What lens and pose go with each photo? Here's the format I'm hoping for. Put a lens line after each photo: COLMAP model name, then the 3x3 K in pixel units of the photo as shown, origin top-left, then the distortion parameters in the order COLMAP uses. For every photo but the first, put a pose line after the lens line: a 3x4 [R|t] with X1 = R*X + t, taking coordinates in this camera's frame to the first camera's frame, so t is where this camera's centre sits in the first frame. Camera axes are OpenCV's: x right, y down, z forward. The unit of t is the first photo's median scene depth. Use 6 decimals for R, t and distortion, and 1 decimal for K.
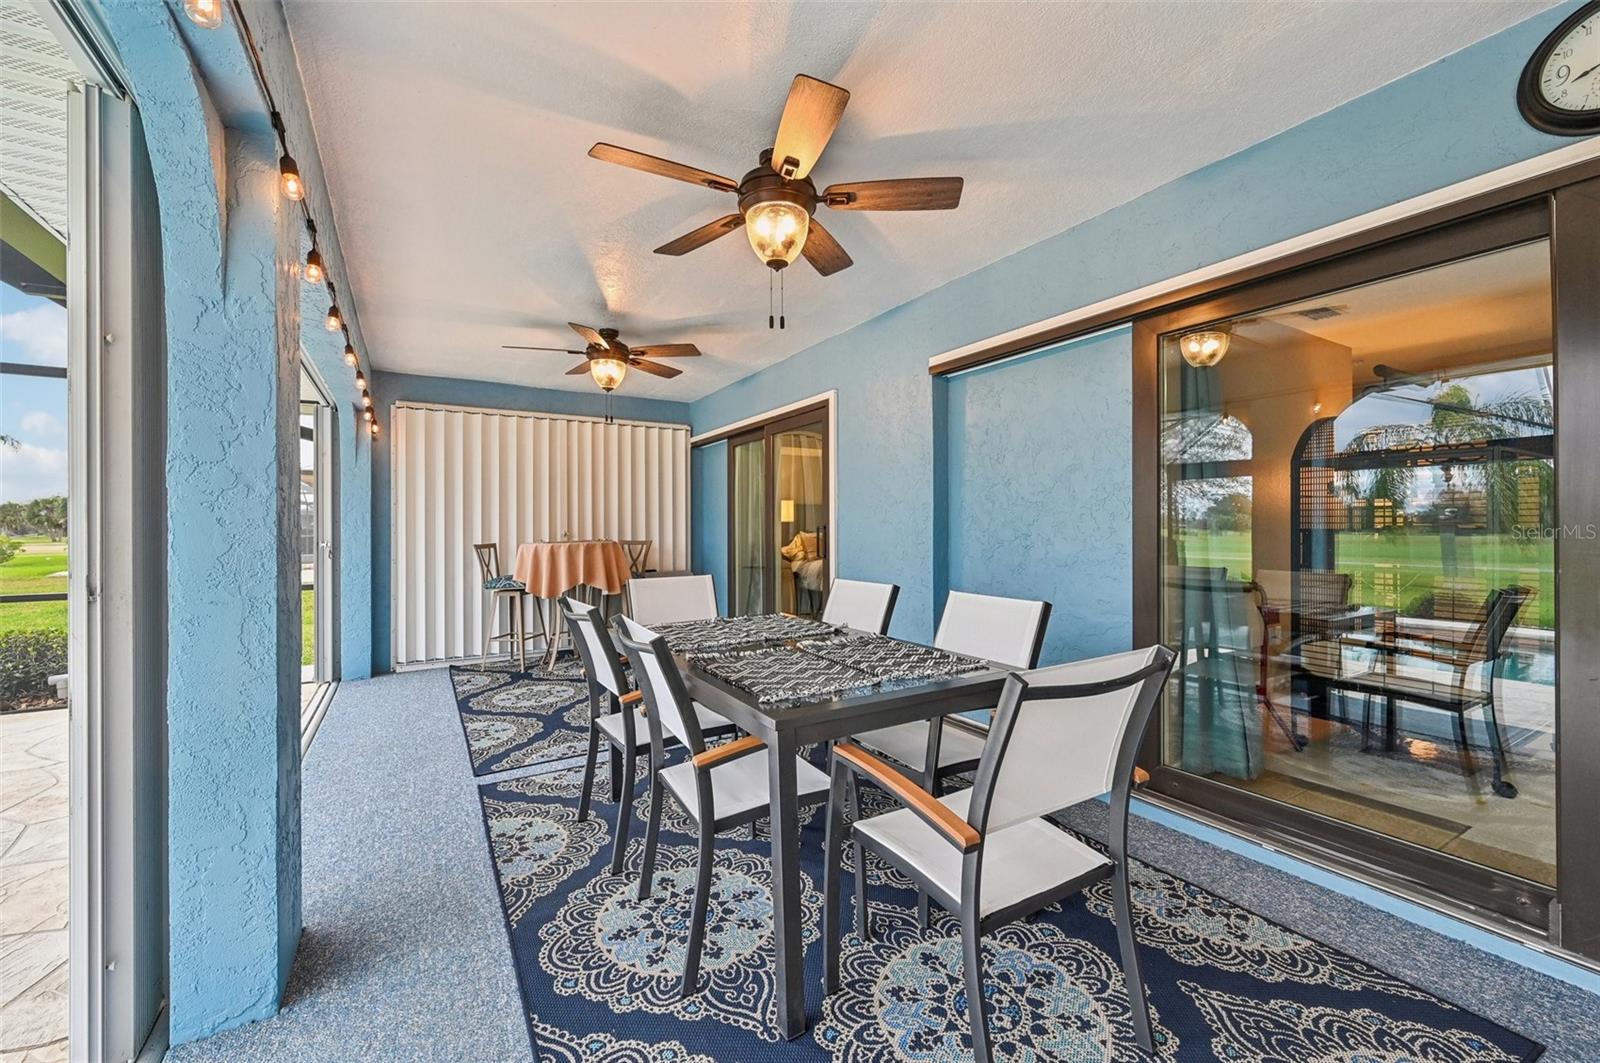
lens RADIAL K [[648.4, 0, 802.1], [0, 648.4, 529.9], [0, 0, 1]] dist [-0.002313, 0.000701]
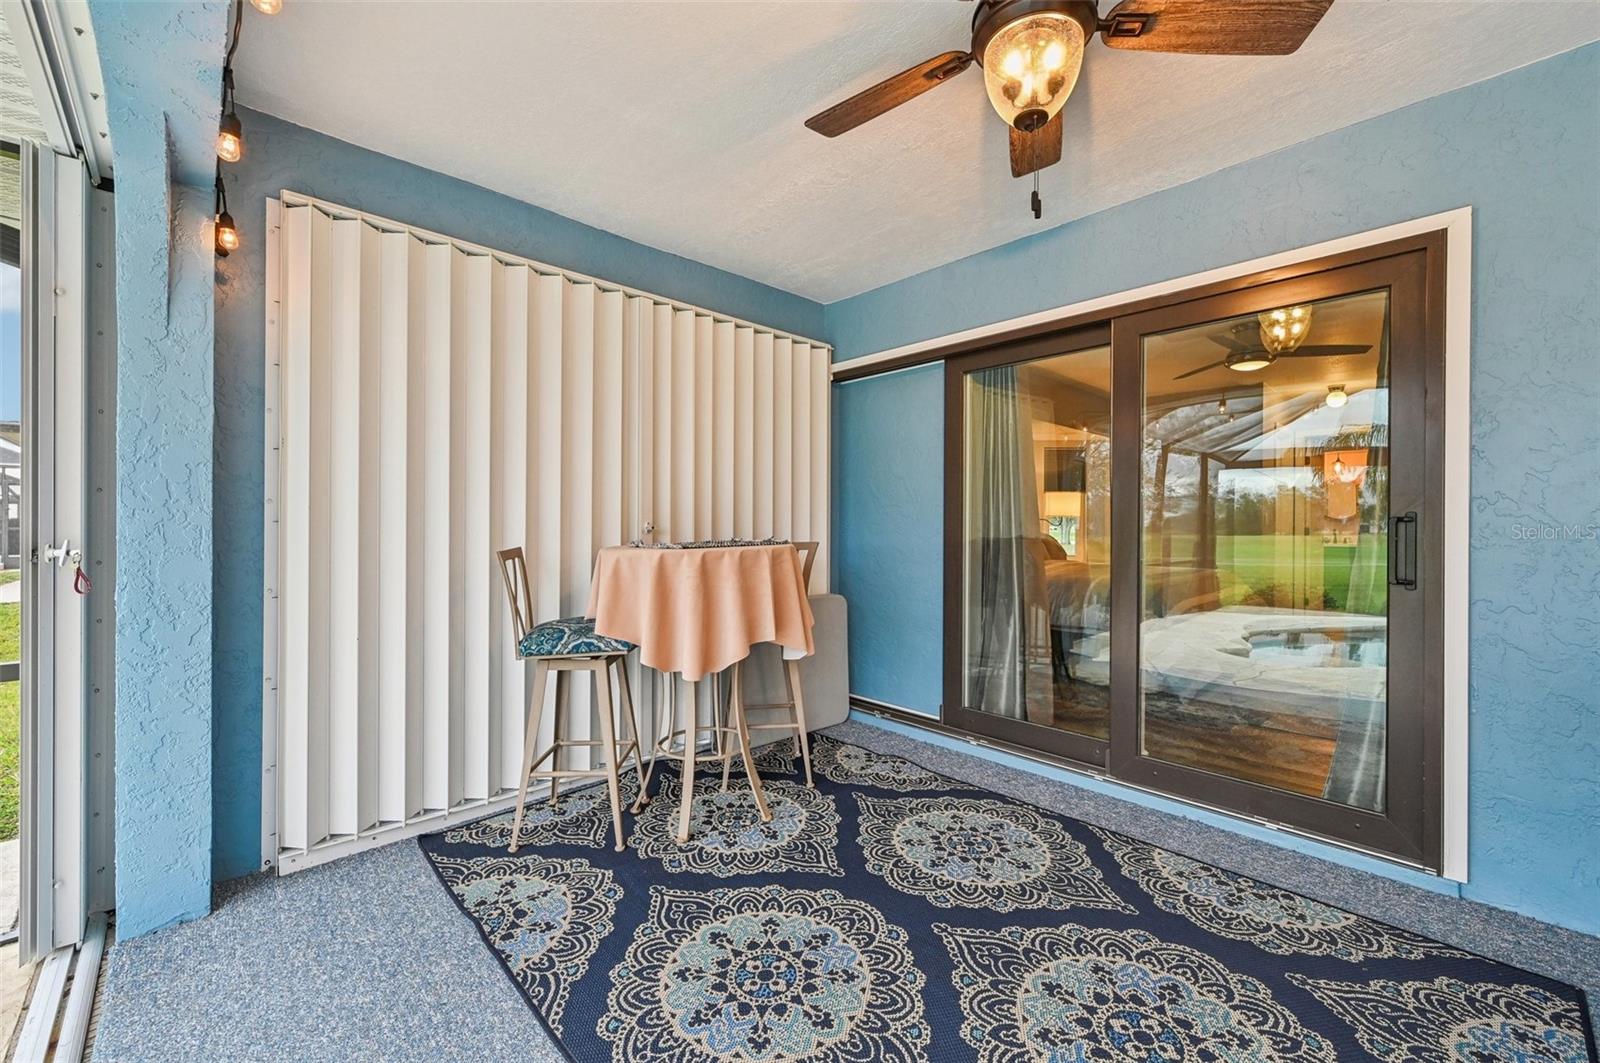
lens RADIAL K [[648.4, 0, 799.9], [0, 648.4, 530.2], [0, 0, 1]] dist [-0.002313, 0.000701]
pose [[0.978705, 0.009738, 0.205039, -0.396572], [-0.011219, 0.999919, 0.006059, 0.003871], [-0.204964, -0.008230, 0.978735, 0.546741]]
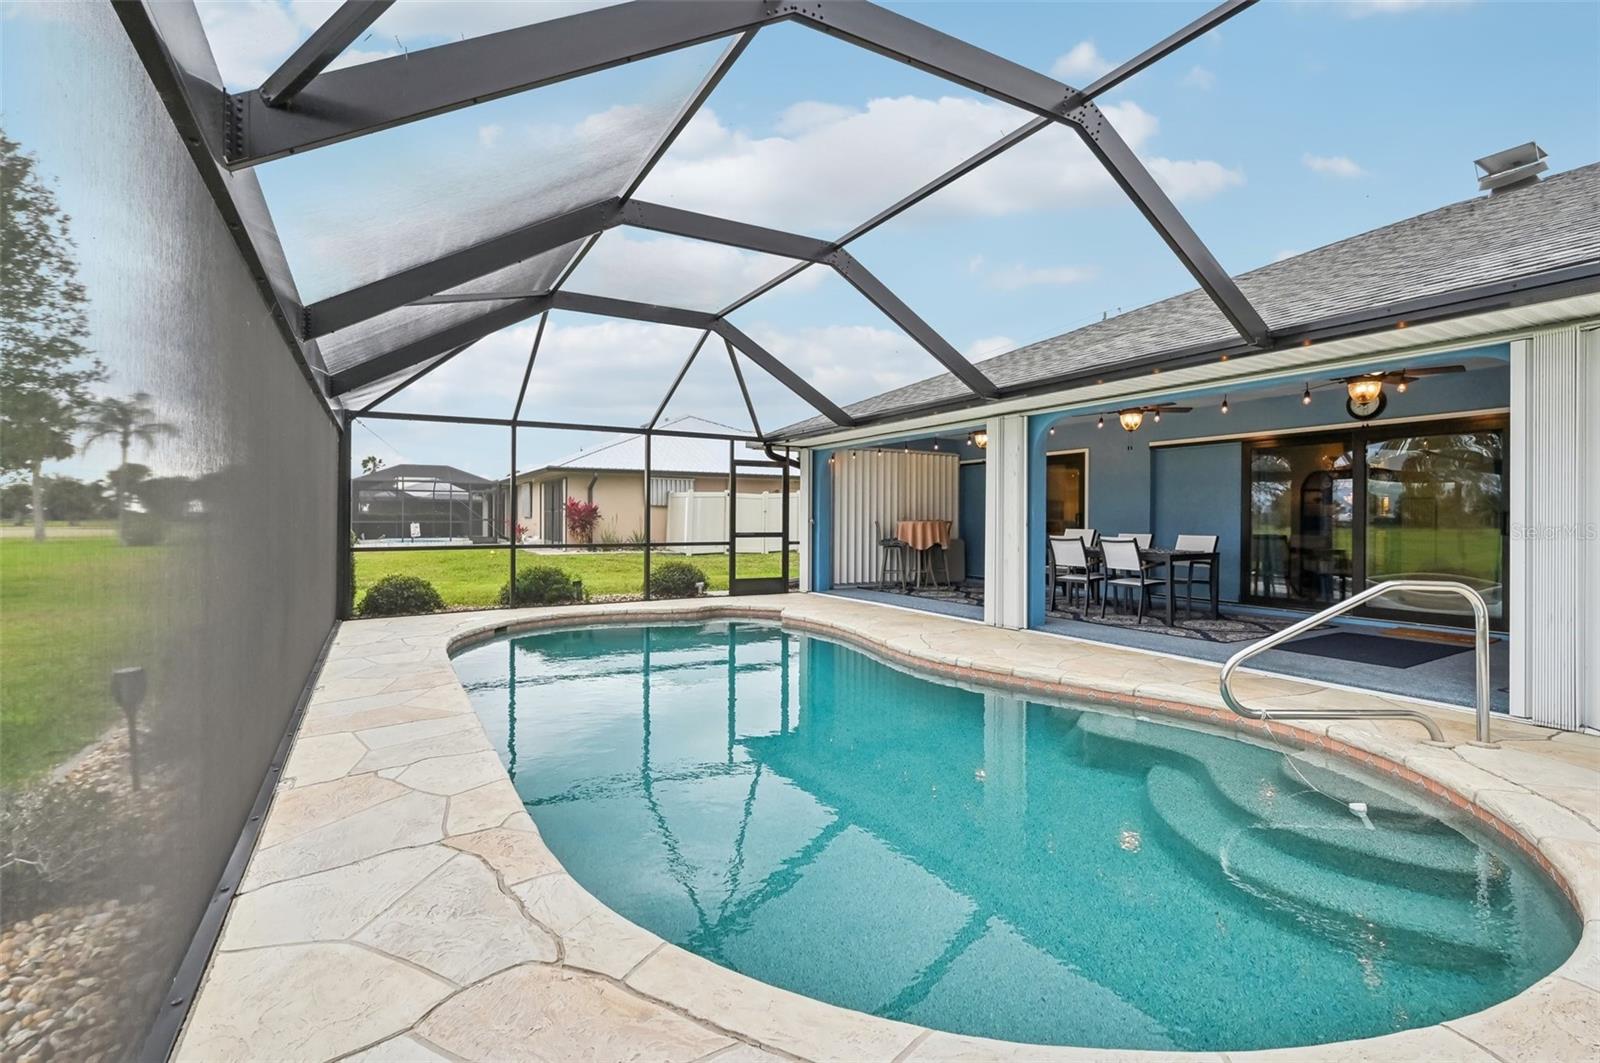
lens RADIAL K [[706.7, 0, 796.1], [0, 706.7, 522.6], [0, 0, 1]] dist [-0.002758, -0.000383]
pose [[0.999402, 0.009812, -0.033171, -0.671113], [-0.009544, 0.999921, 0.008230, 0.010214], [0.033249, -0.007909, 0.999416, -1.082471]]
